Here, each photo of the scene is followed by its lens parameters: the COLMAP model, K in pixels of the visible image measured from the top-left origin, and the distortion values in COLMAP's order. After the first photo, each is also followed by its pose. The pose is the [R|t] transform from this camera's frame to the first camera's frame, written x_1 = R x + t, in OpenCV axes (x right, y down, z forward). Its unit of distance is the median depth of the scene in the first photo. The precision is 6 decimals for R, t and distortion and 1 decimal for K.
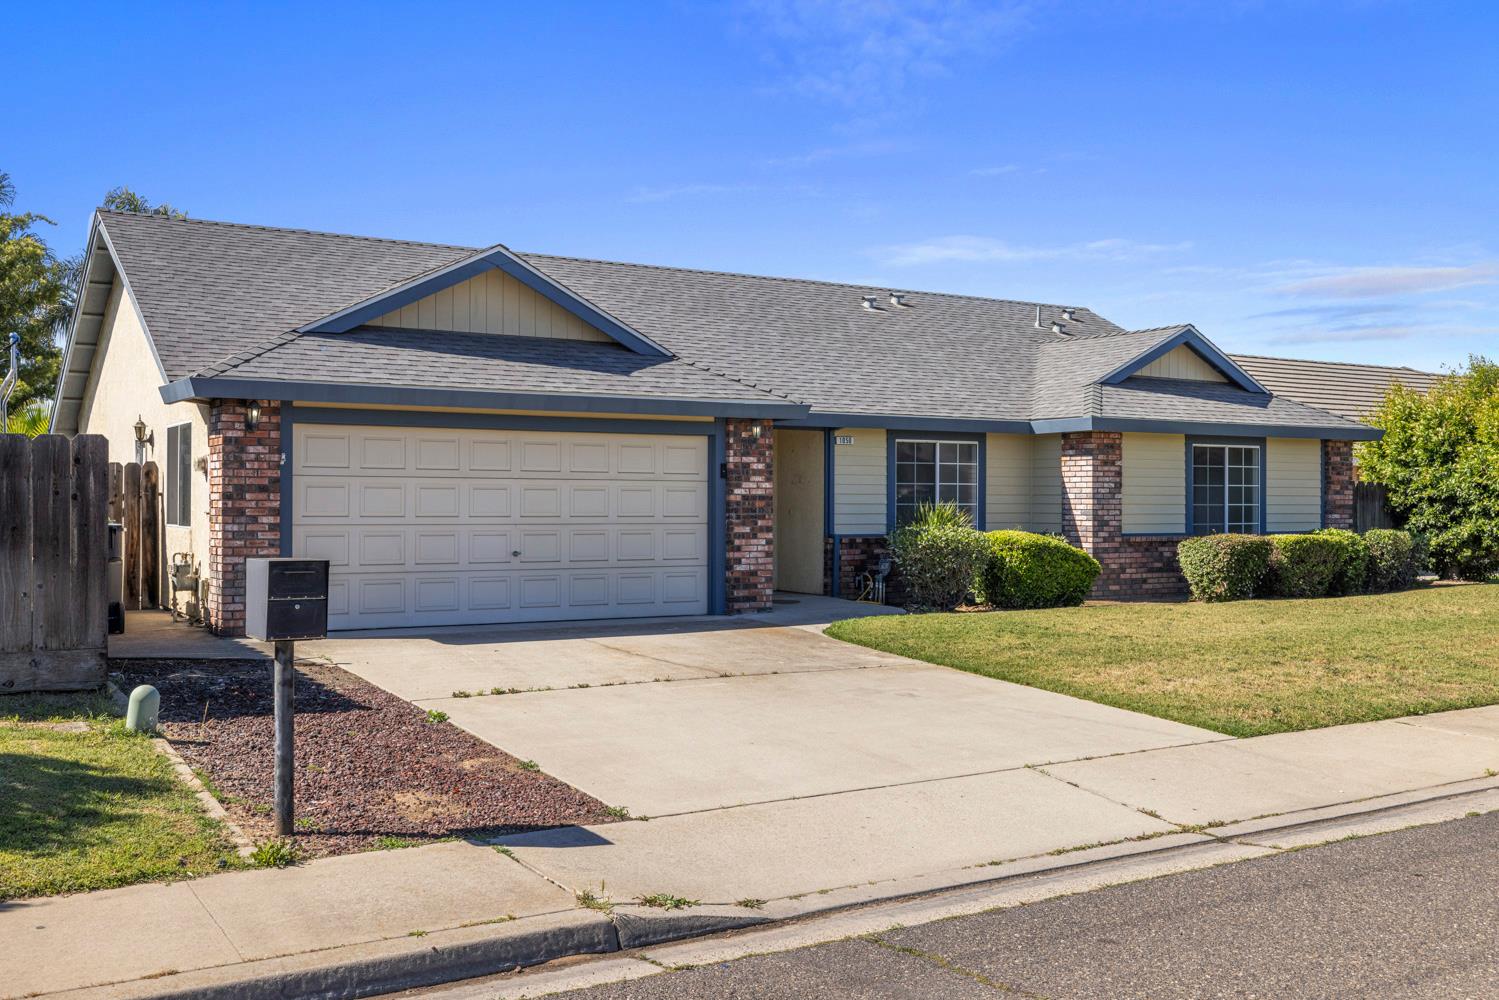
lens RADIAL K [[1402.1, 0, 756.6], [0, 1402.1, 507.5], [0, 0, 1]] dist [0.007268, 0.000000]
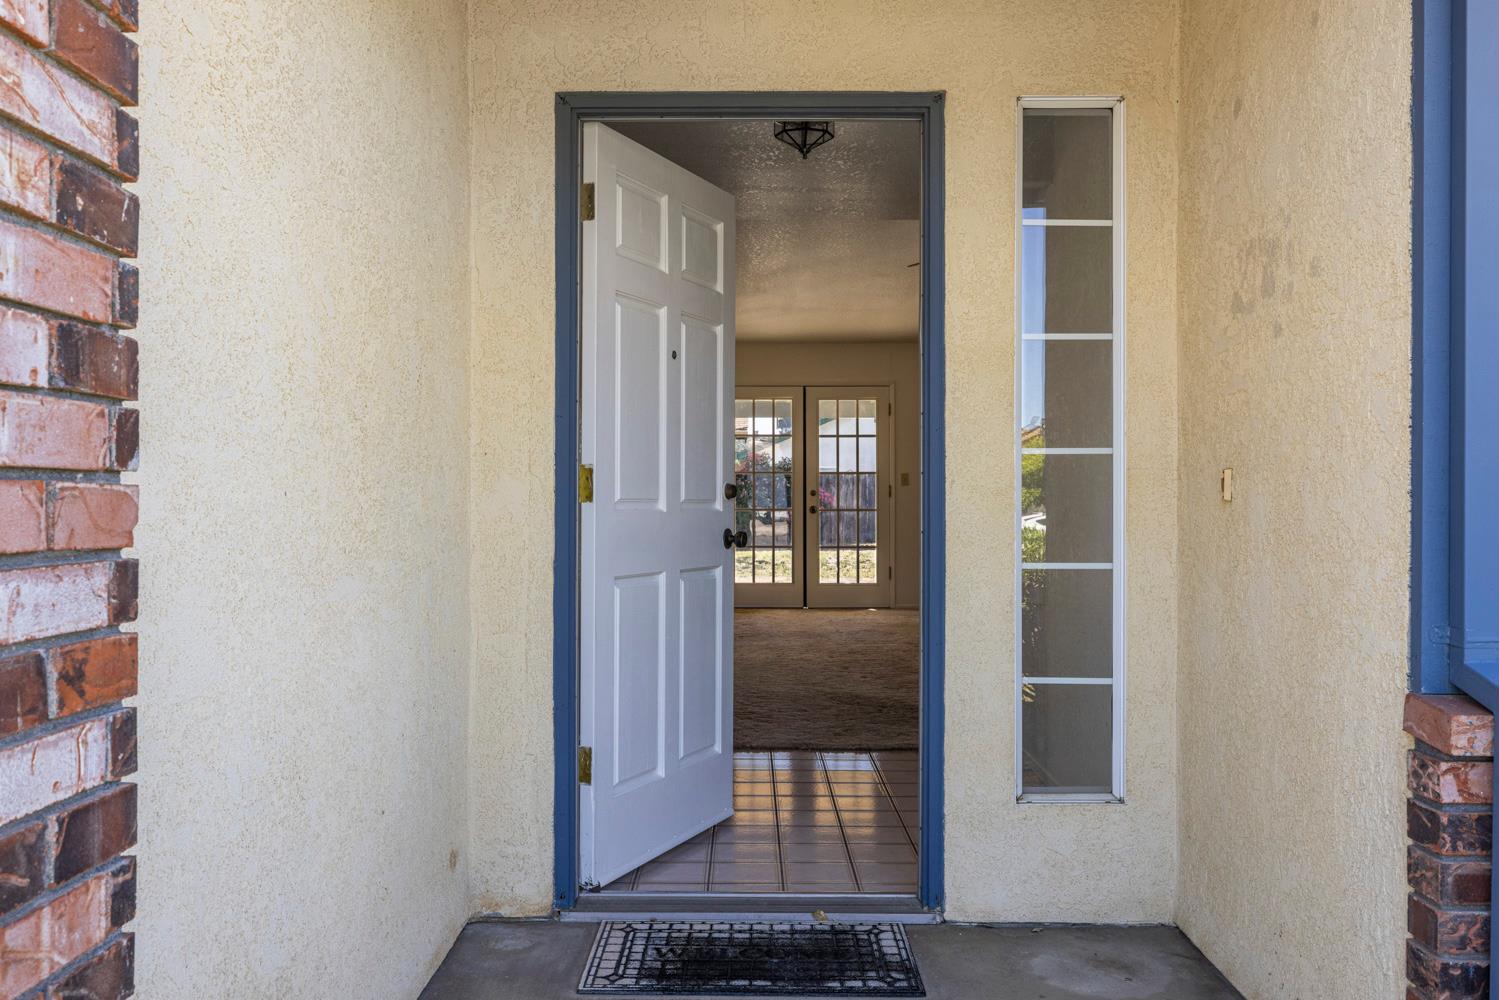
lens RADIAL K [[1291.9, 0, 749.0], [0, 1291.9, 499.1], [0, 0, 1]] dist [-0.003242, -0.001535]
pose [[0.852578, 0.000302, -0.522600, 0.057245], [-0.001092, 0.999999, -0.001202, 0.005290], [0.522599, 0.001595, 0.852577, 0.879472]]
